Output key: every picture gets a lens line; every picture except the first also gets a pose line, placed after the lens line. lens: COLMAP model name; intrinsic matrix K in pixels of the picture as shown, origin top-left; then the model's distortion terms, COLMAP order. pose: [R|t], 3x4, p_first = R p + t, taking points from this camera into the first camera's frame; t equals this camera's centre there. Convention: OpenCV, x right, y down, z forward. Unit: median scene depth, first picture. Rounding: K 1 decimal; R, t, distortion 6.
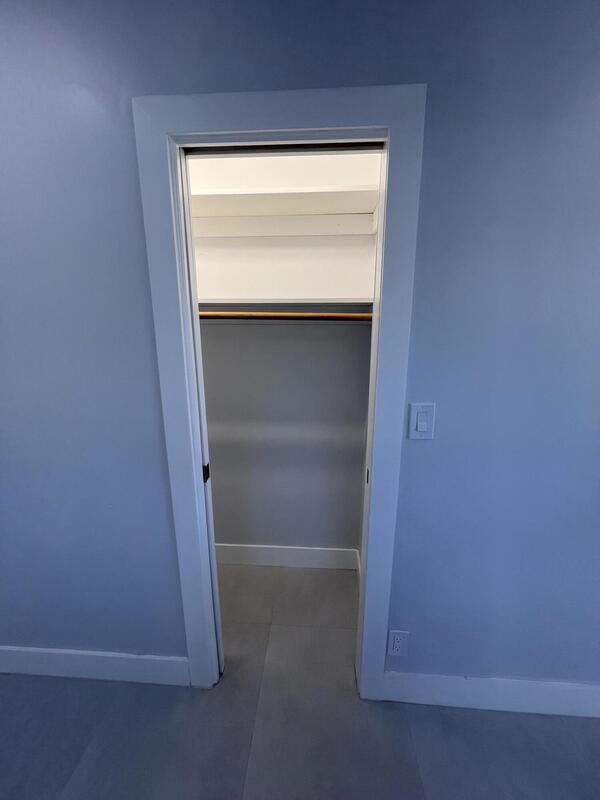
lens RADIAL K [[322.0, 0, 300.0], [0, 322.0, 400.0], [0, 0, 1]] dist [-0.000239, 0.000278]
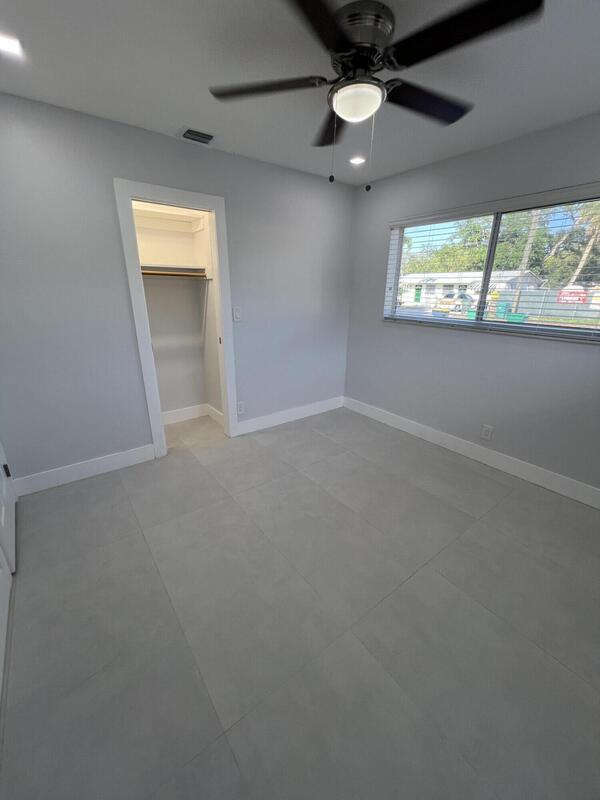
lens RADIAL K [[322.0, 0, 300.0], [0, 322.0, 400.0], [0, 0, 1]] dist [-0.000239, 0.000278]
pose [[0.758278, -0.210994, 0.616844, -1.073383], [0.144020, 0.977017, 0.157152, 0.428322], [-0.635825, -0.030327, 0.771237, -1.499317]]
